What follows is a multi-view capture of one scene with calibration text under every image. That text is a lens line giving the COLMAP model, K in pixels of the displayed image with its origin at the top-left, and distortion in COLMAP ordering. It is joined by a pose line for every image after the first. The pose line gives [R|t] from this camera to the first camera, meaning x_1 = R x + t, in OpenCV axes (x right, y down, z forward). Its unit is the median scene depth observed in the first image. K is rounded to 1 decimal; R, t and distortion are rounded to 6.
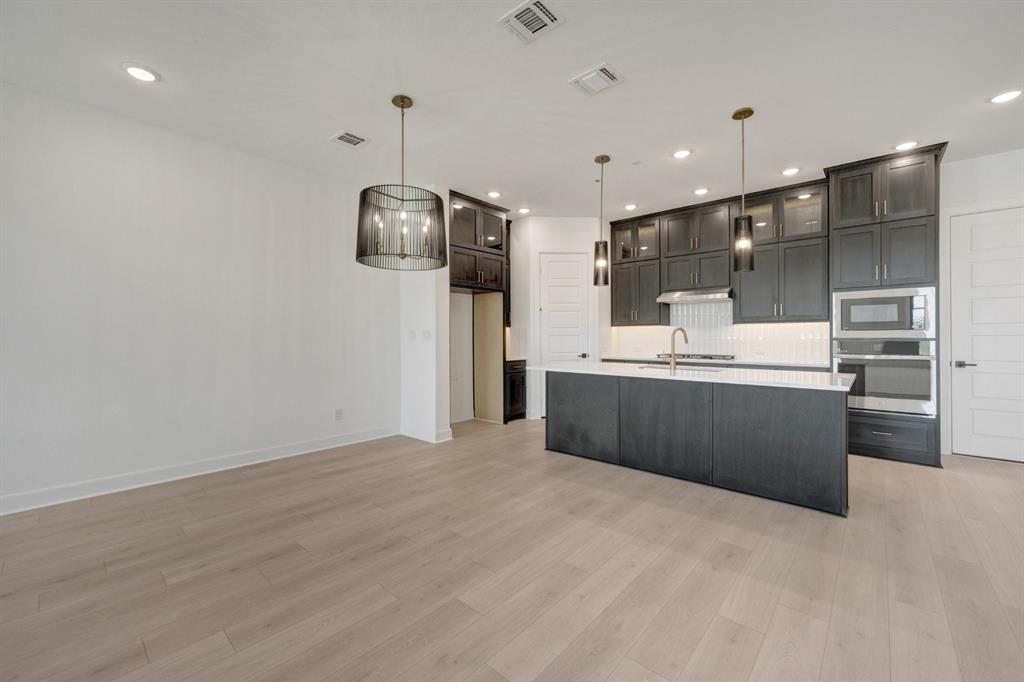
lens RADIAL K [[410.0, 0, 513.0], [0, 410.0, 337.9], [0, 0, 1]] dist [0.000348, -0.000044]
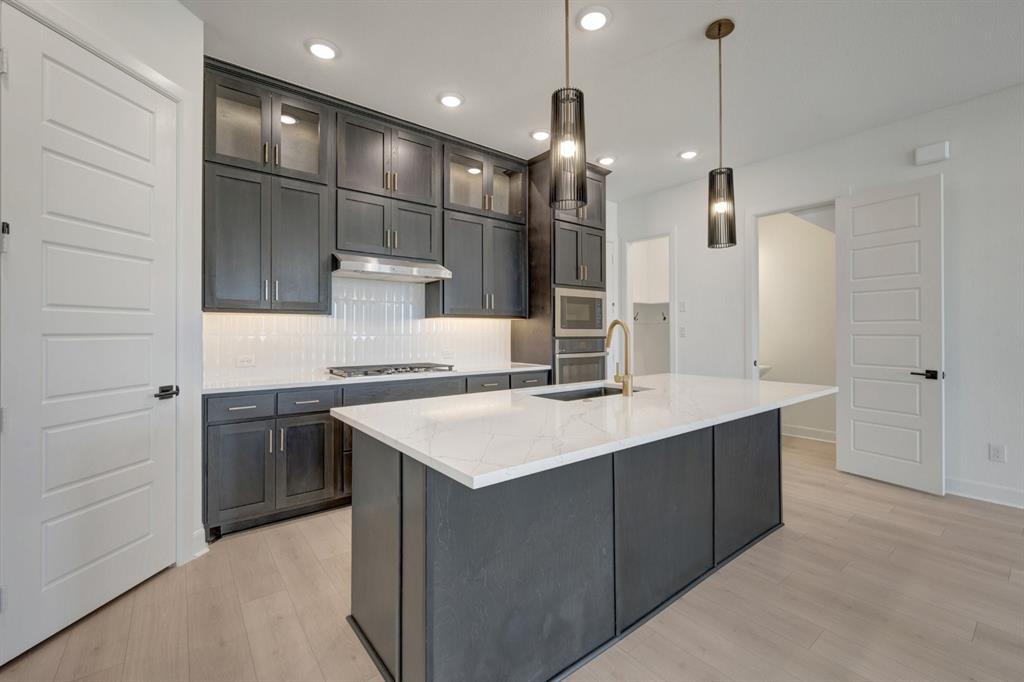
lens RADIAL K [[429.4, 0, 513.4], [0, 429.4, 333.0], [0, 0, 1]] dist [-0.000594, -0.000060]
pose [[0.172890, 0.005092, 0.984928, -0.179005], [0.004431, 0.999972, -0.005947, -0.003272], [-0.984931, 0.005393, 0.172862, 0.895345]]
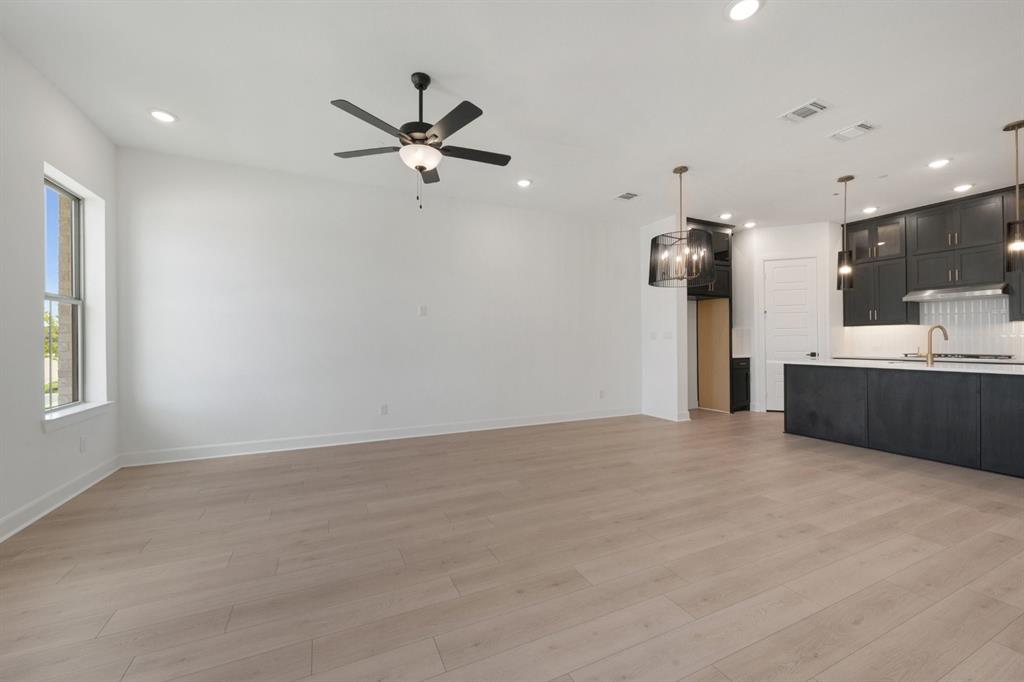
lens RADIAL K [[406.0, 0, 512.0], [0, 406.0, 341.0], [0, 0, 1]] dist [-0.000541, -0.000003]
pose [[0.919652, -0.002817, -0.392724, -0.177248], [0.001114, 0.999989, -0.004563, 0.016782], [0.392732, 0.003759, 0.919645, -0.363802]]
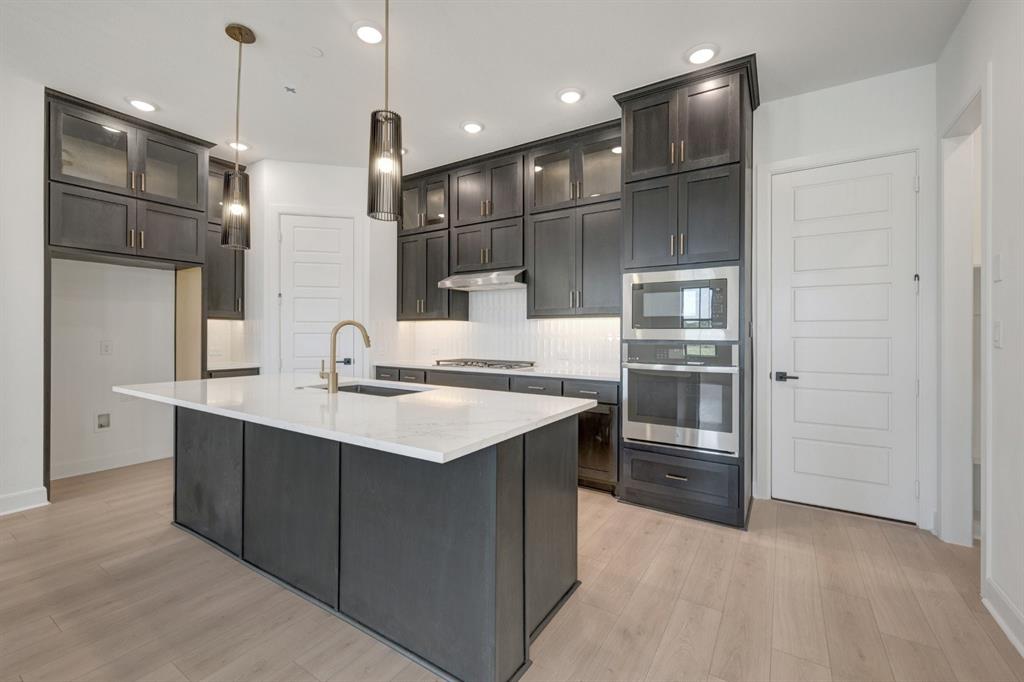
lens RADIAL K [[429.4, 0, 513.4], [0, 429.4, 333.0], [0, 0, 1]] dist [-0.000594, -0.000060]
pose [[0.986859, 0.008239, 0.161375, 0.462894], [-0.007335, 0.999954, -0.006200, -0.004715], [-0.161418, 0.004935, 0.986874, 0.301036]]
